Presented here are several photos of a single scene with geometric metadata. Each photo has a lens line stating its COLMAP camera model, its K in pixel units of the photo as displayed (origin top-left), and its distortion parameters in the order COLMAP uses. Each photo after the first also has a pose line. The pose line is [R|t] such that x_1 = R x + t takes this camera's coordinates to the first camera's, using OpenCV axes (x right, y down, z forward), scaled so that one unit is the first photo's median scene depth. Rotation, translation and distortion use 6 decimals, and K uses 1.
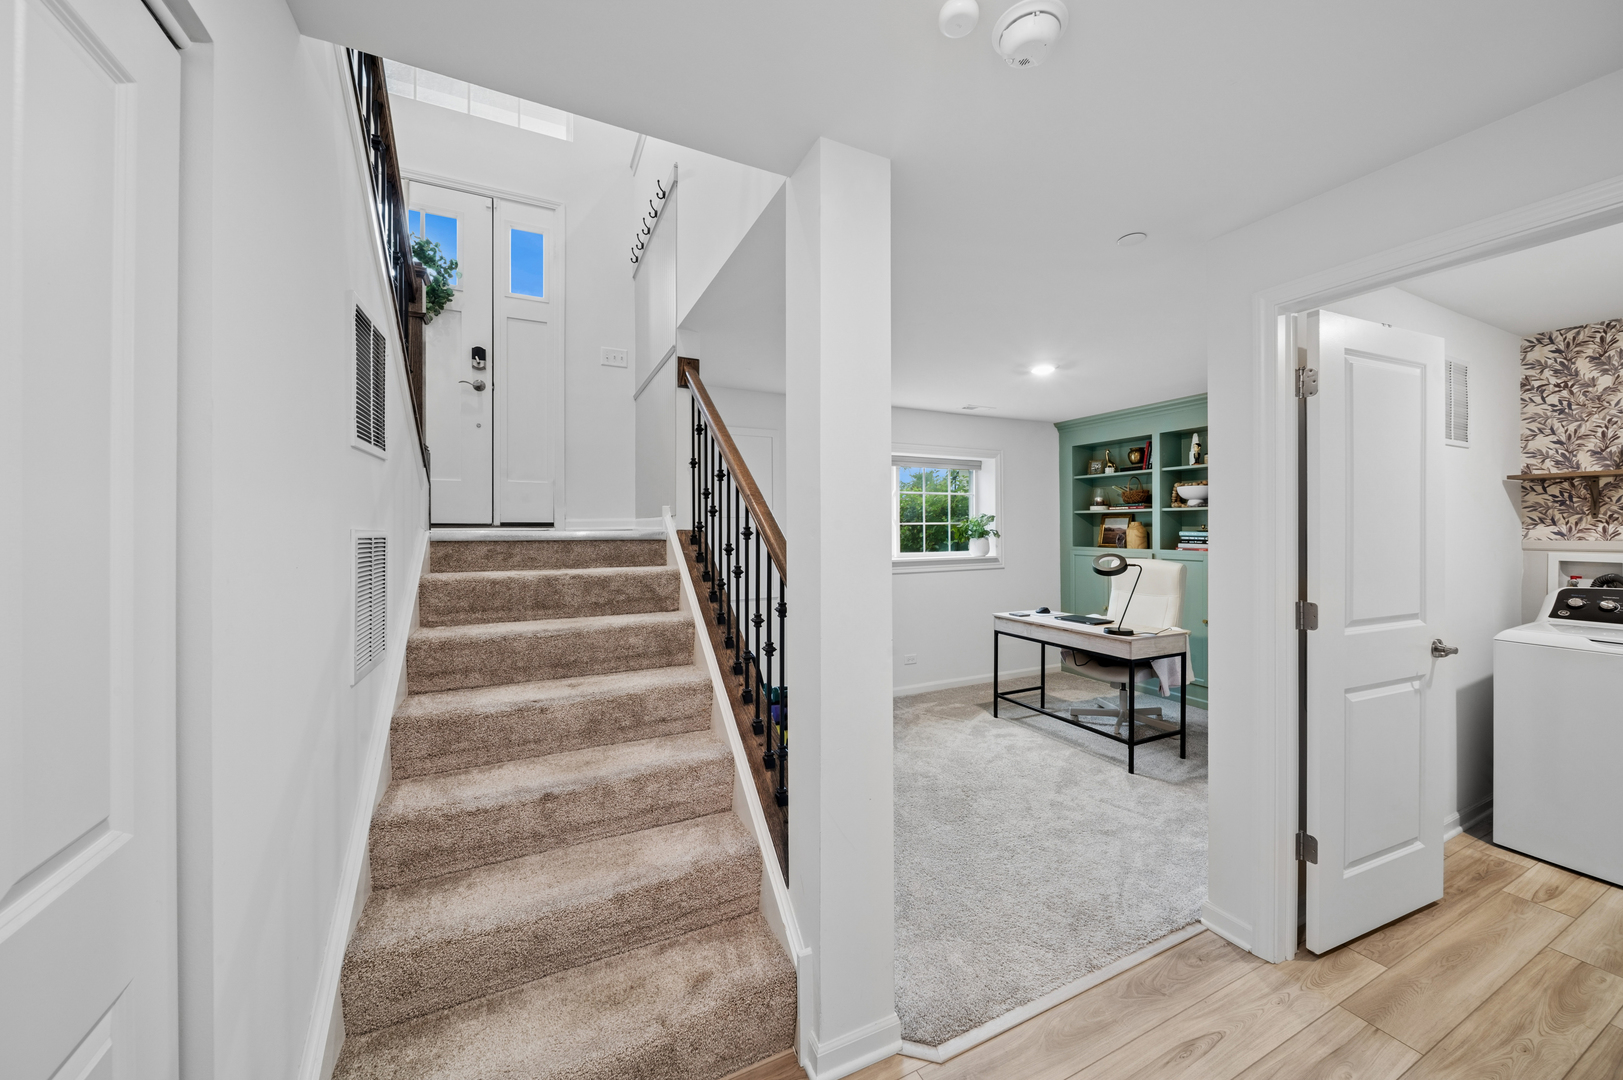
lens RADIAL K [[581.3, 0, 809.6], [0, 581.3, 527.6], [0, 0, 1]] dist [0.000376, -0.001817]
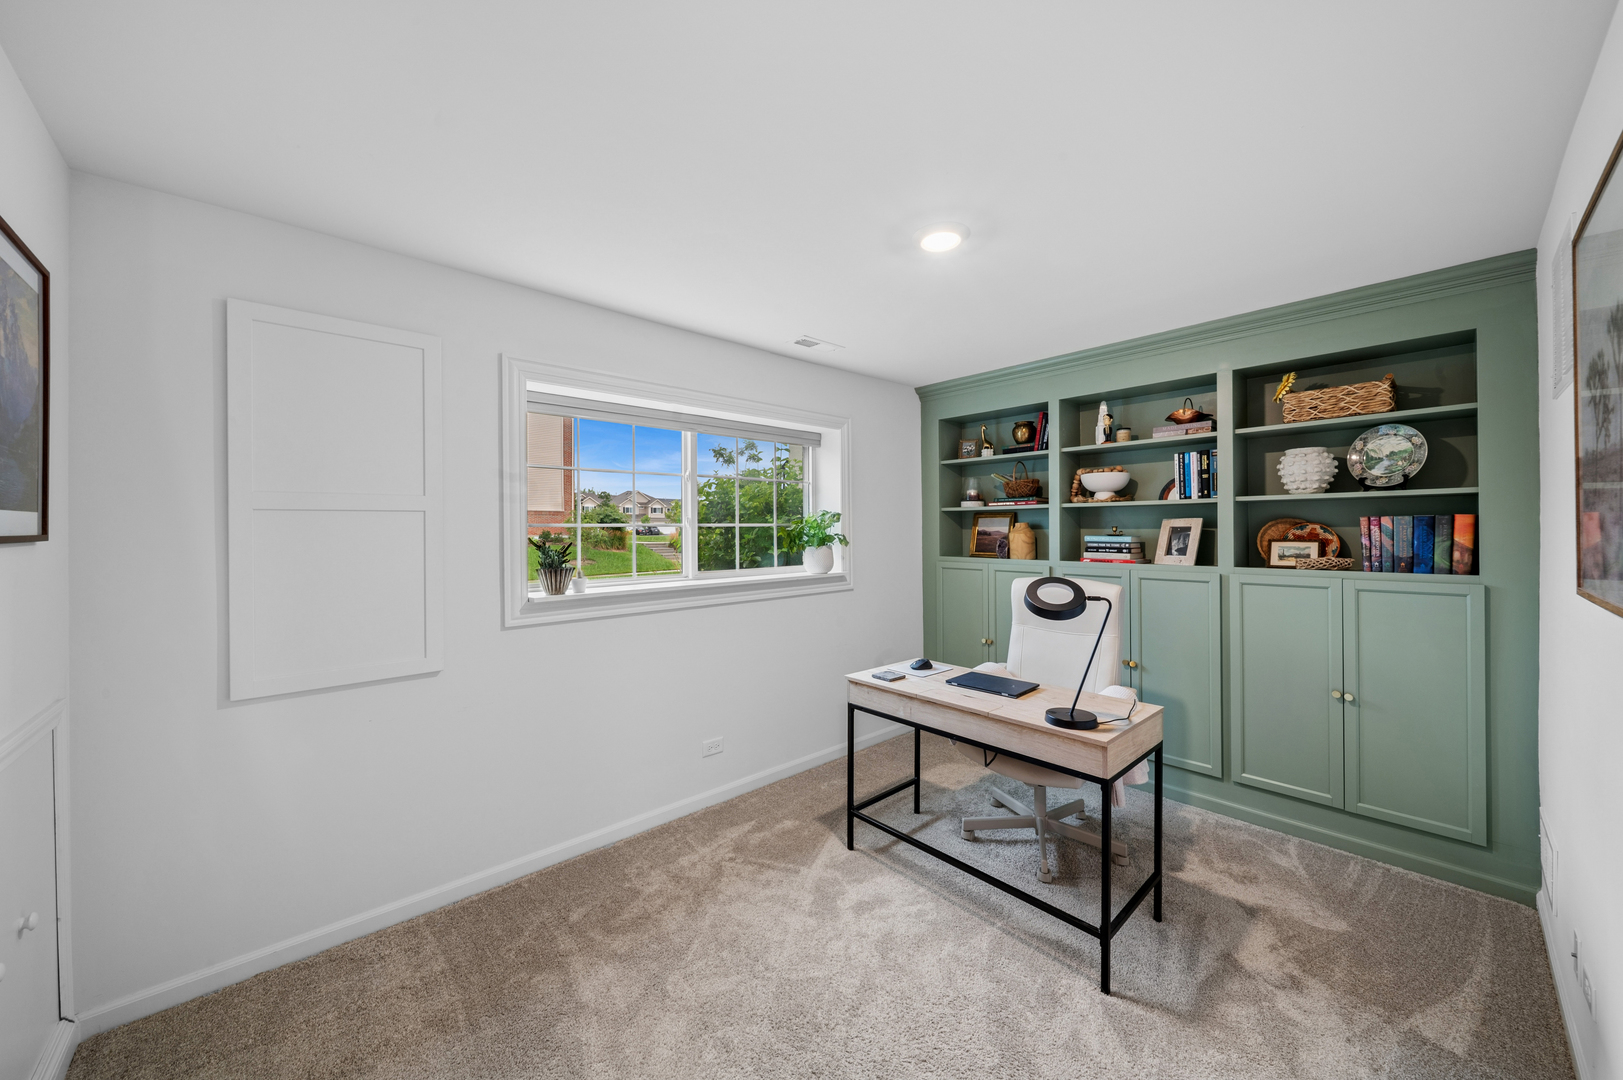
lens RADIAL K [[581.3, 0, 809.6], [0, 581.3, 527.6], [0, 0, 1]] dist [0.000376, -0.001817]
pose [[0.958133, -0.000488, 0.286323, 0.102284], [0.001628, 0.999992, -0.003744, -0.001515], [-0.286318, 0.004054, 0.958126, 0.410336]]
